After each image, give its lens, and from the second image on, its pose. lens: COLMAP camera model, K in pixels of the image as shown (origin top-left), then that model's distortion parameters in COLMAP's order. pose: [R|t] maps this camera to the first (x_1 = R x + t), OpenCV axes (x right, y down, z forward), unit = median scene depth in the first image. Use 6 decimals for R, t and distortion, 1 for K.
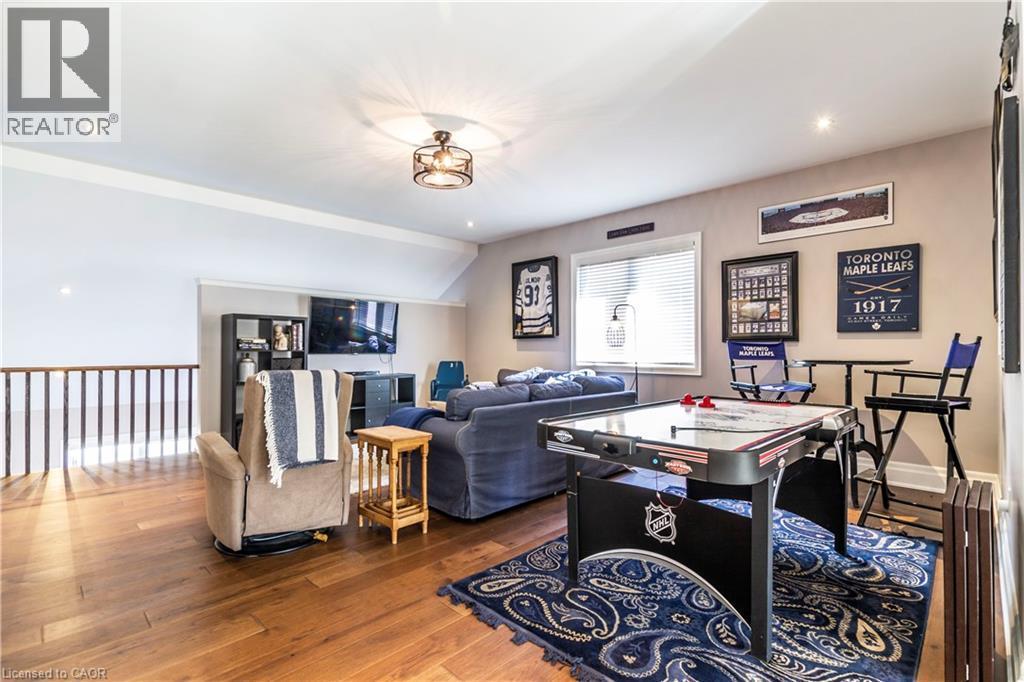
lens RADIAL K [[480.3, 0, 510.1], [0, 480.3, 345.4], [0, 0, 1]] dist [0.002309, 0.000039]
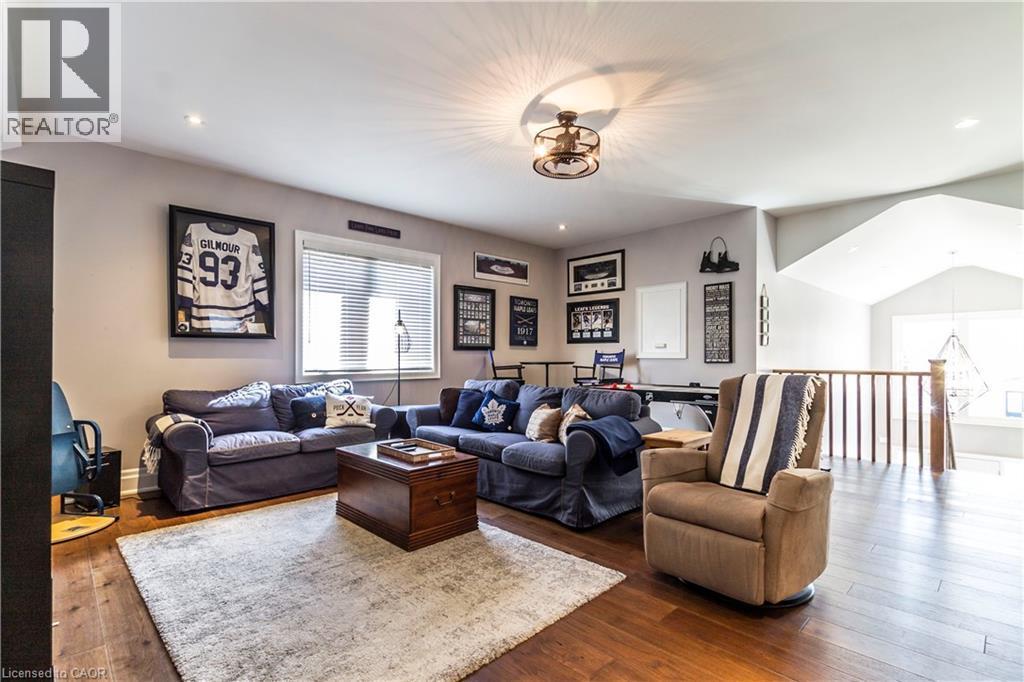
lens RADIAL K [[476.3, 0, 506.6], [0, 476.3, 355.4], [0, 0, 1]] dist [0.000756, -0.000664]
pose [[0.024263, 0.002053, 0.999704, -0.821449], [-0.008724, 0.999960, -0.001842, 0.008600], [-0.999668, -0.008677, 0.024280, 0.873980]]
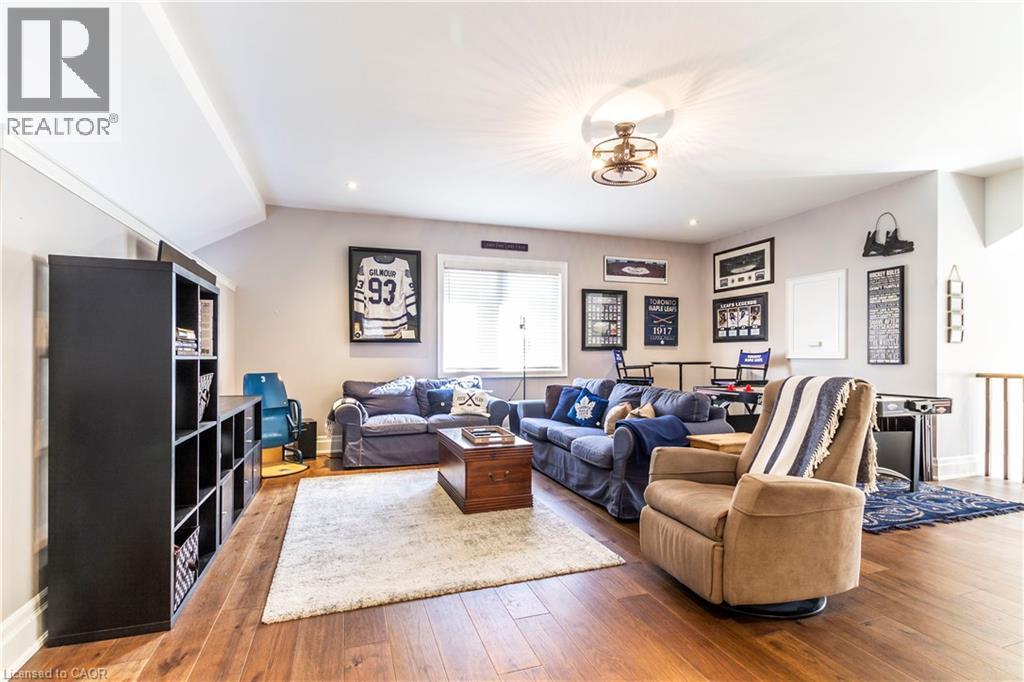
lens RADIAL K [[476.3, 0, 506.6], [0, 476.3, 355.4], [0, 0, 1]] dist [0.000756, -0.000664]
pose [[0.449420, 0.001663, 0.893319, -0.857771], [-0.007593, 0.999969, 0.001959, 0.006401], [-0.893288, -0.007663, 0.449419, 0.625281]]
